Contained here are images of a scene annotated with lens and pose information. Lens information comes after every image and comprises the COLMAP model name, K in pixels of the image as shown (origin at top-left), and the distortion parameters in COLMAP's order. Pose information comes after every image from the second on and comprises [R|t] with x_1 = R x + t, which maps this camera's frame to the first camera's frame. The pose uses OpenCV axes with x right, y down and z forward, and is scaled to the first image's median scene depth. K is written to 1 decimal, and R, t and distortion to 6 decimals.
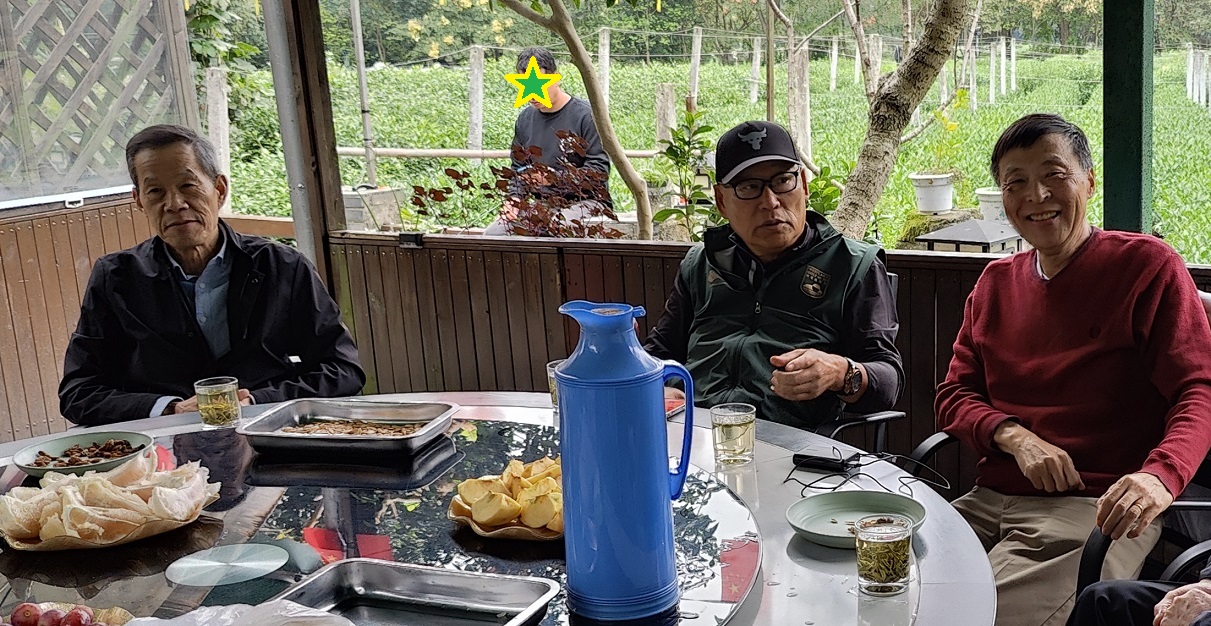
lens RADIAL K [[861.8, 0, 606.1], [0, 861.8, 366.1], [0, 0, 1]] dist [-0.006614, -0.006997]
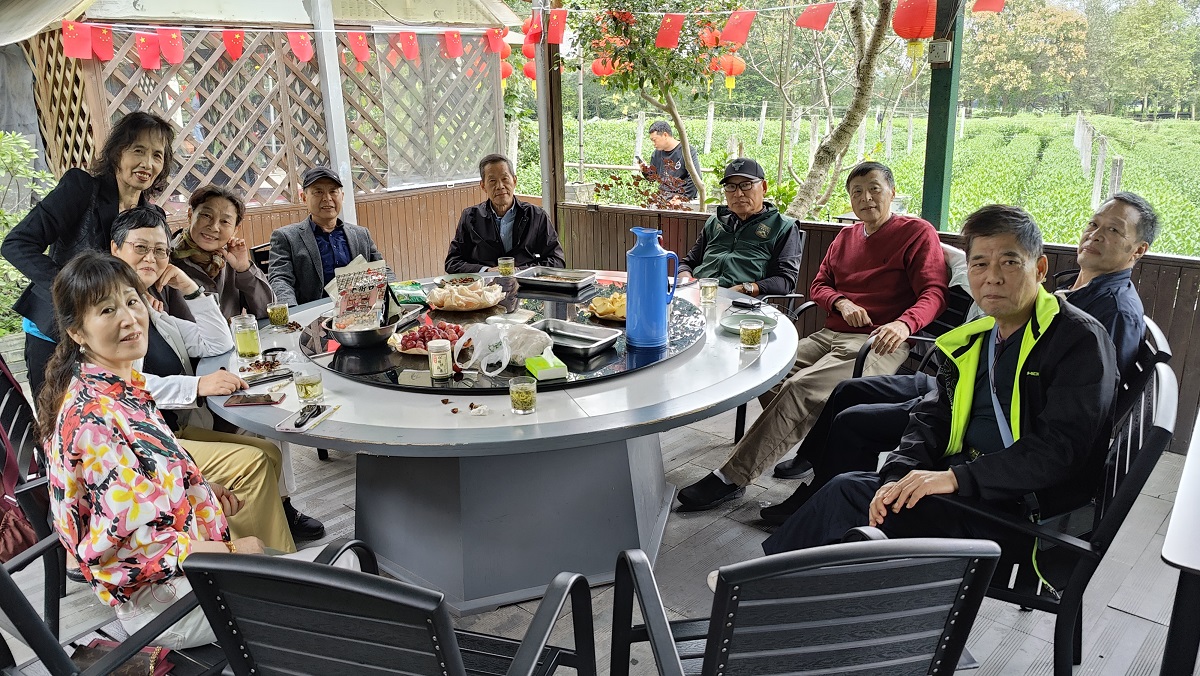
lens RADIAL K [[866.7, 0, 600.0], [0, 866.7, 338.0], [0, 0, 1]] dist [-0.104781, -0.001833]
pose [[0.958252, 0.081013, -0.274208, 0.462178], [-0.089664, 0.995788, -0.019145, 0.246376], [0.271502, 0.042933, 0.961480, -1.198559]]
